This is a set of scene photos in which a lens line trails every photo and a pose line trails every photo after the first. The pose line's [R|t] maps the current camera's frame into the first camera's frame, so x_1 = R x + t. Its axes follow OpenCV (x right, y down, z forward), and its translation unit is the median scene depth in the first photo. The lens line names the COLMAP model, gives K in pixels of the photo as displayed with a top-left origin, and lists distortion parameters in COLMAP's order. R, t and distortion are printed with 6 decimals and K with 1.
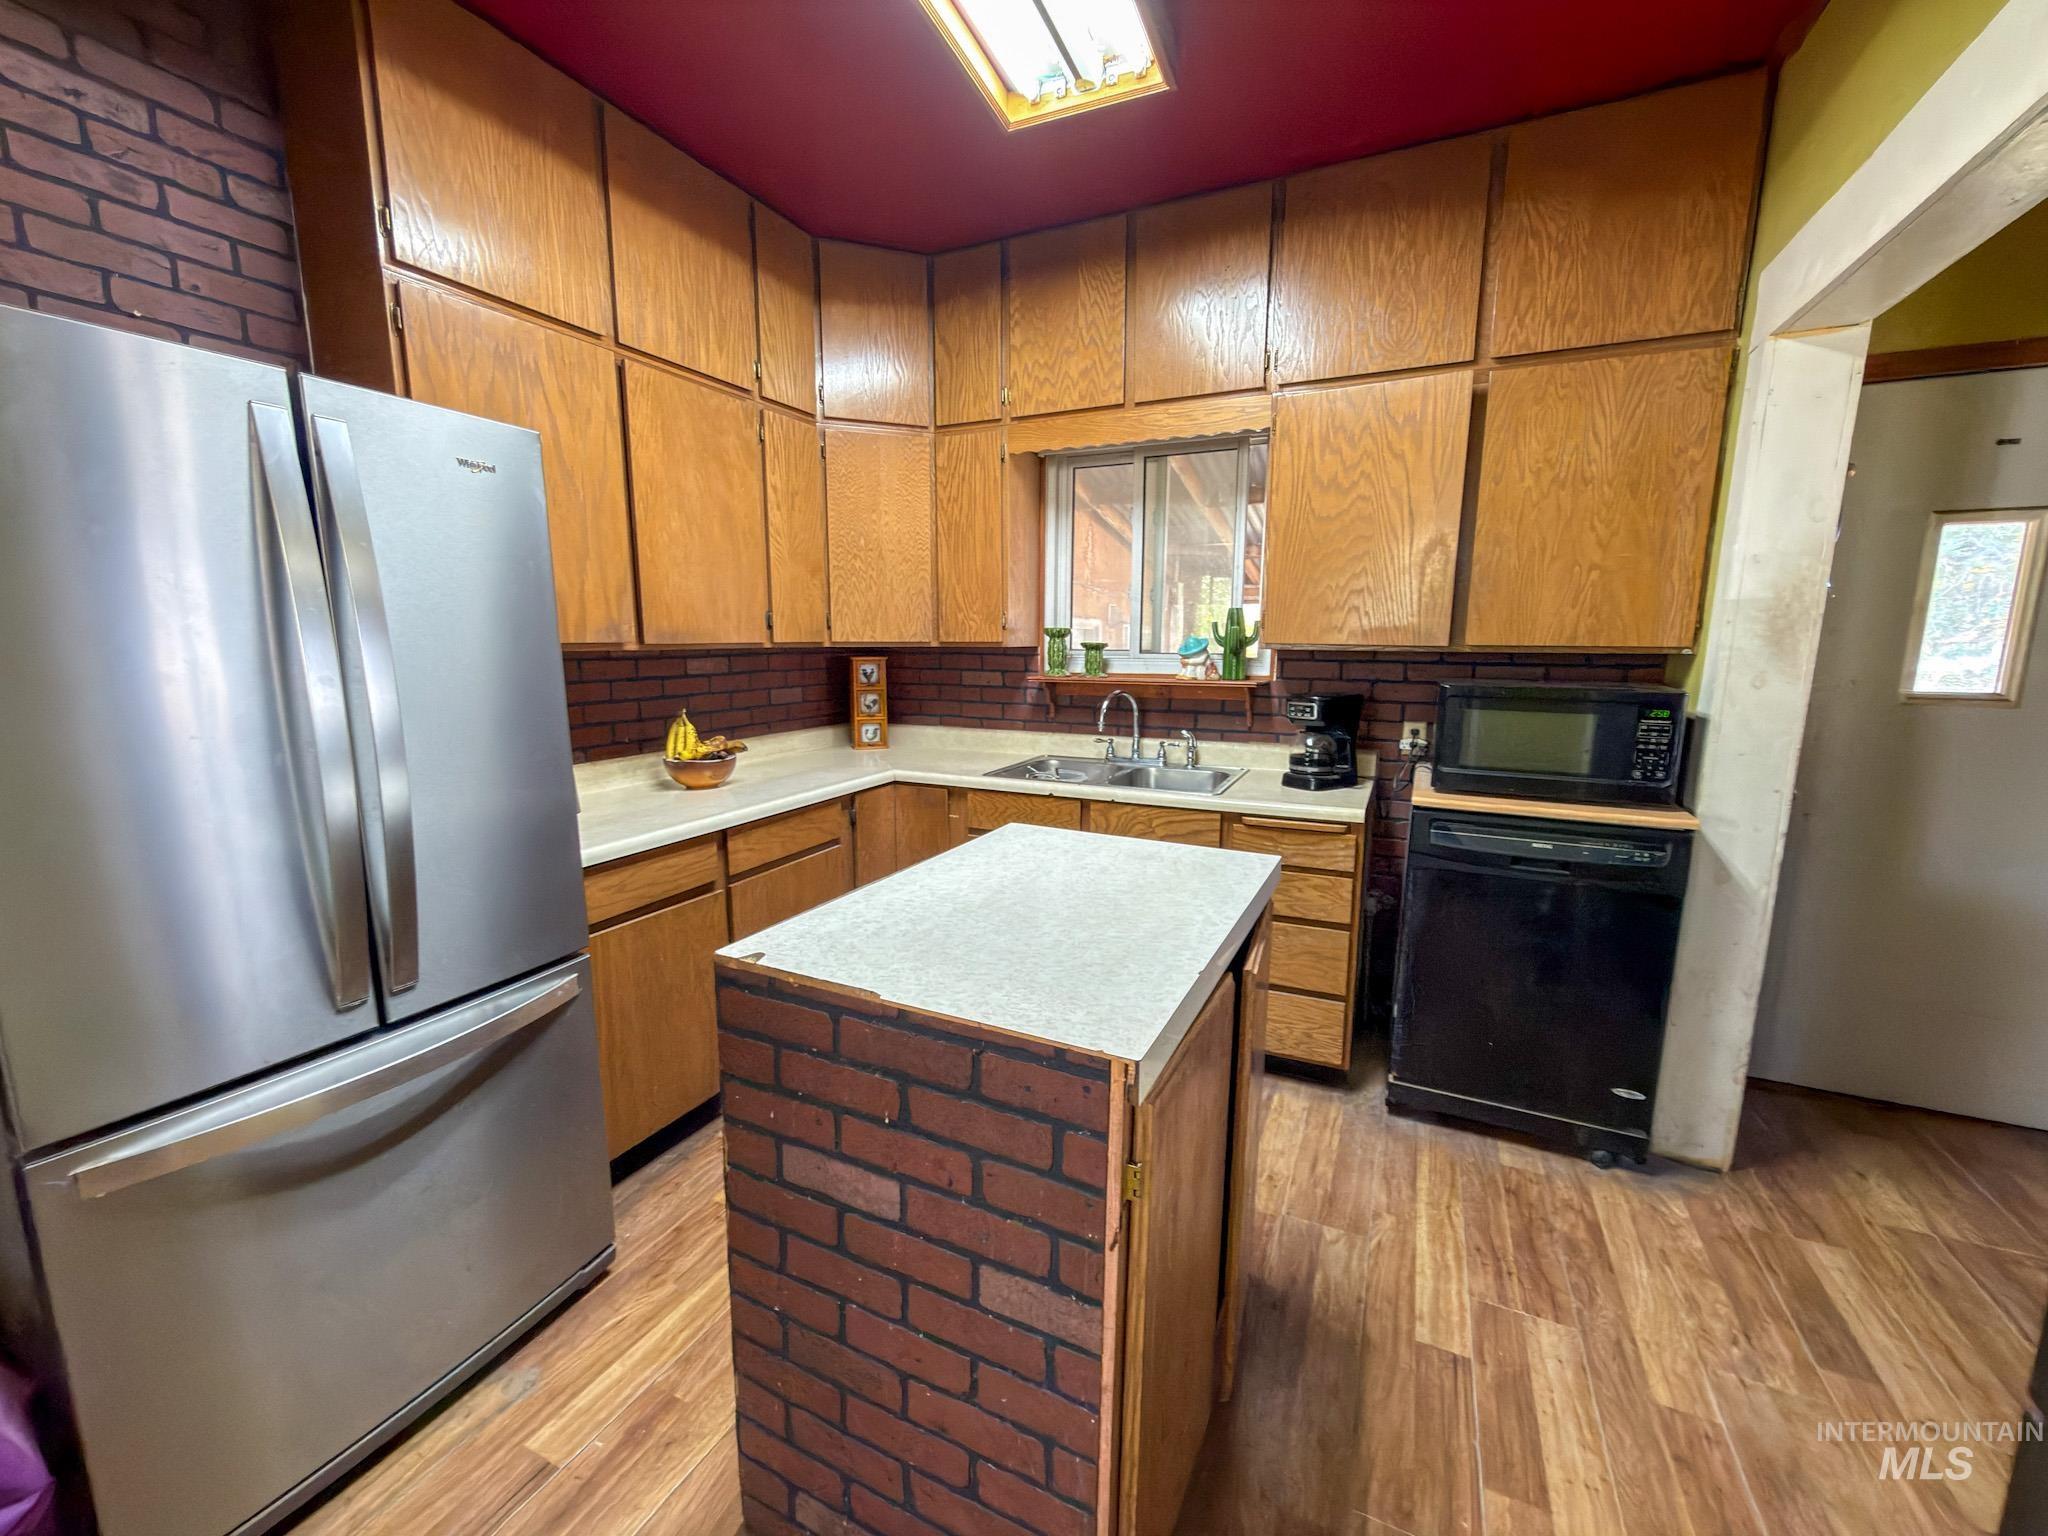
lens RADIAL K [[829.8, 0, 1024.0], [0, 829.8, 768.0], [0, 0, 1]] dist [-0.001931, -0.000269]
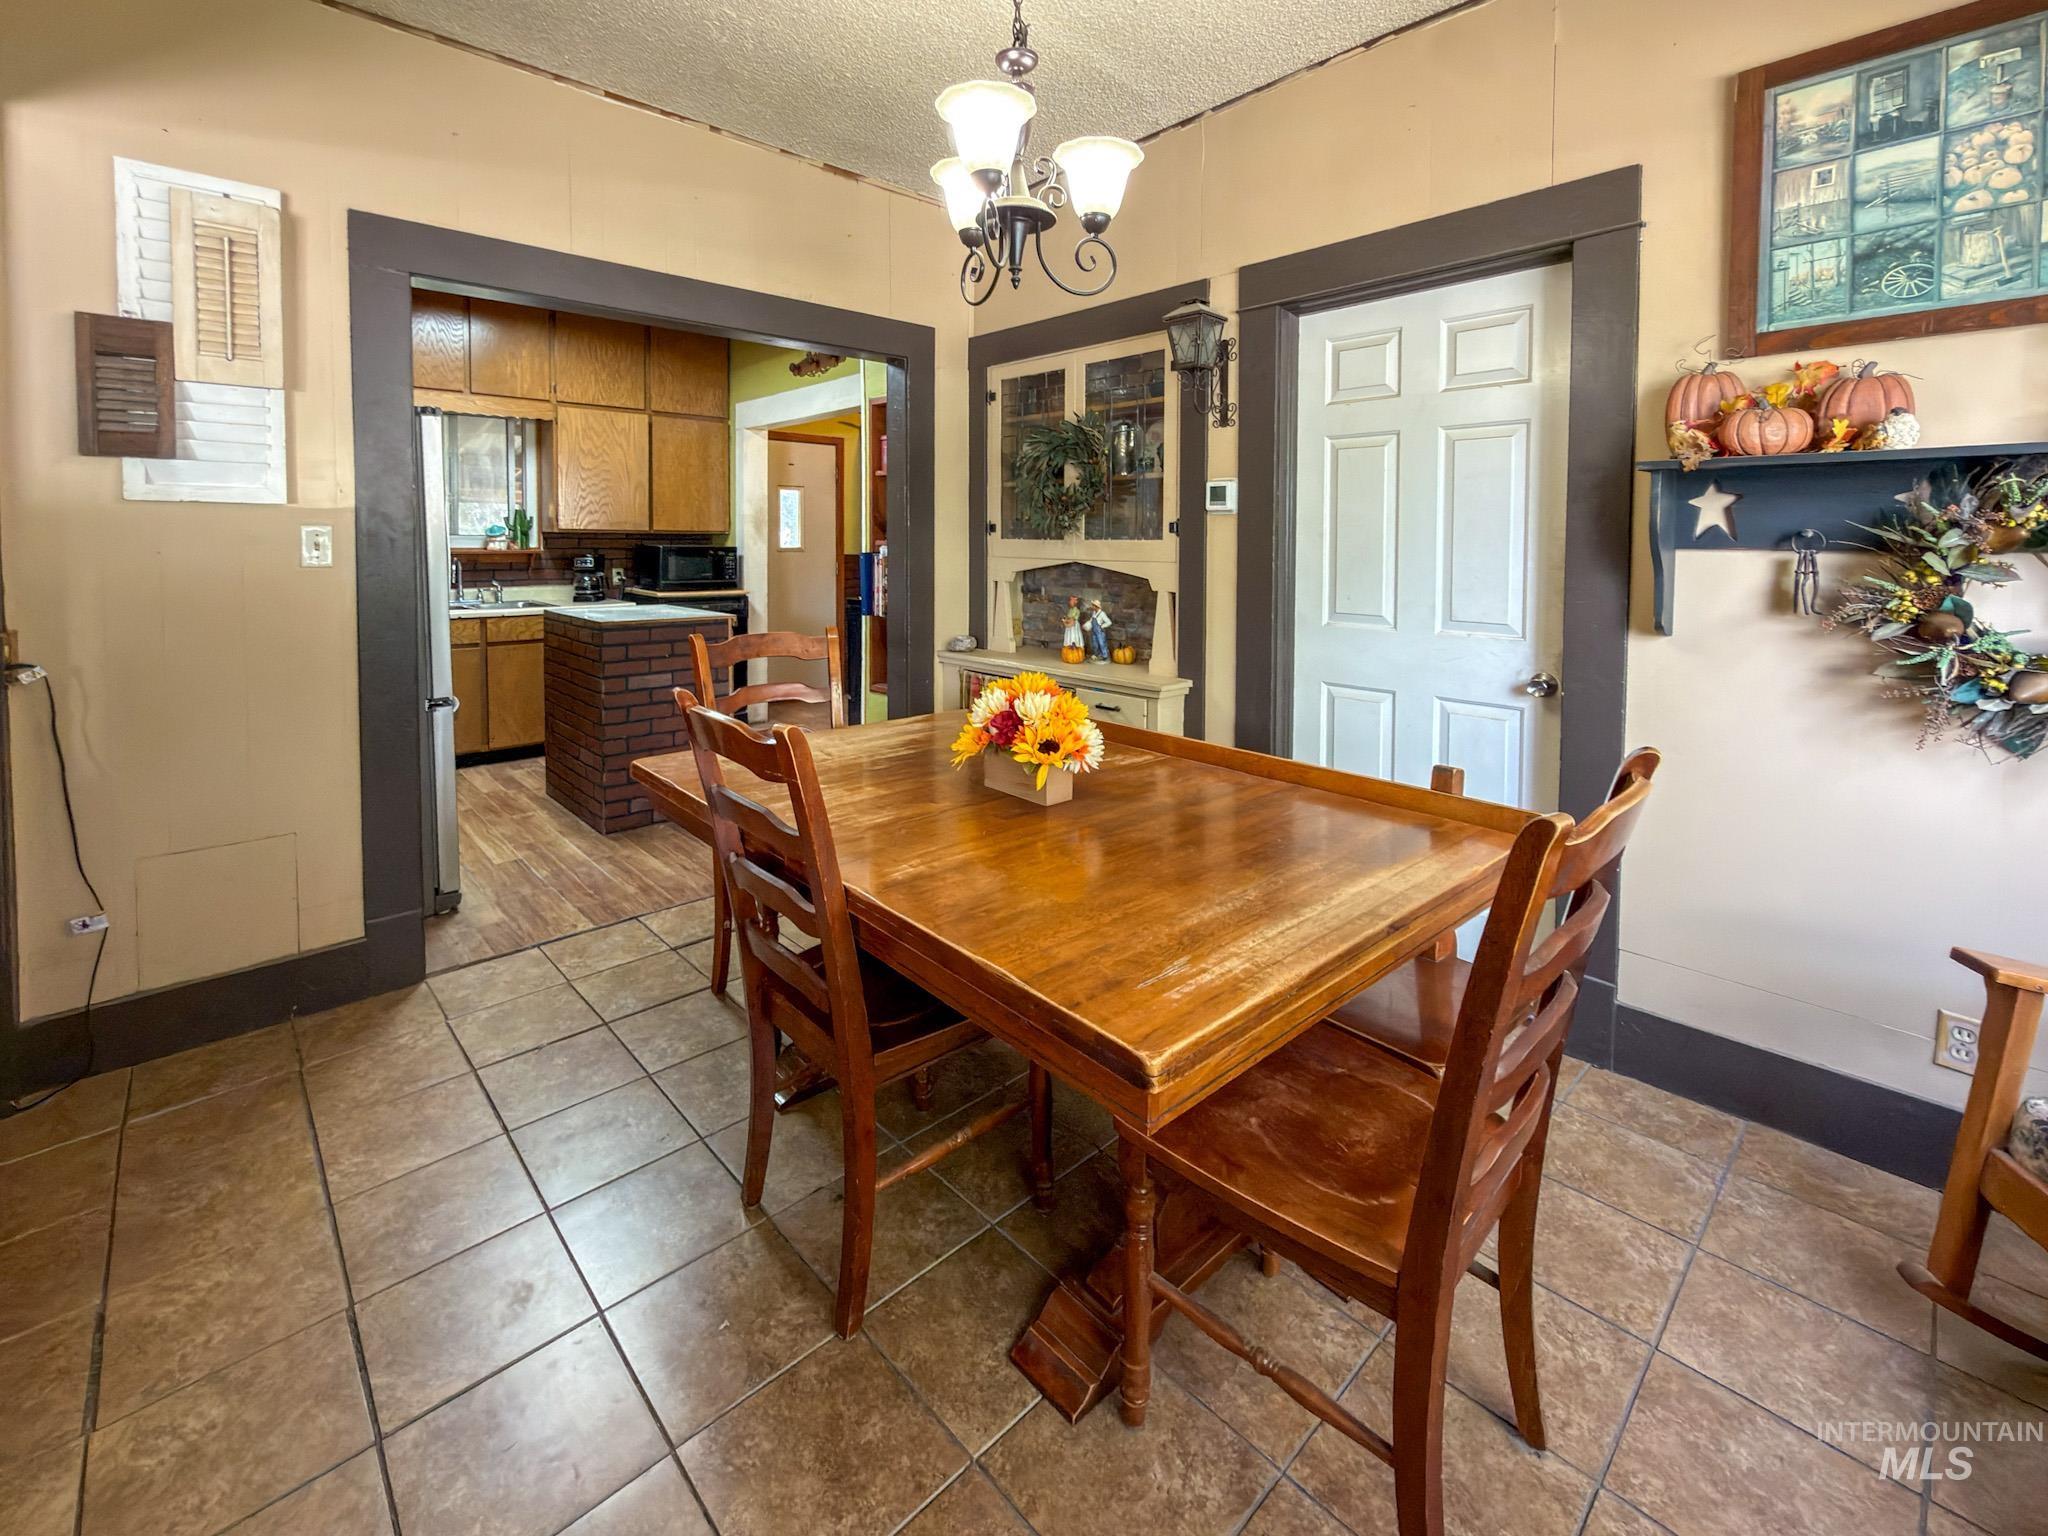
lens RADIAL K [[829.8, 0, 1024.0], [0, 829.8, 768.0], [0, 0, 1]] dist [-0.001931, -0.000269]
pose [[0.384296, -0.251042, 0.888423, -1.081347], [0.131220, 0.967402, 0.216598, 0.108775], [-0.913837, 0.033341, 0.404711, -0.724411]]
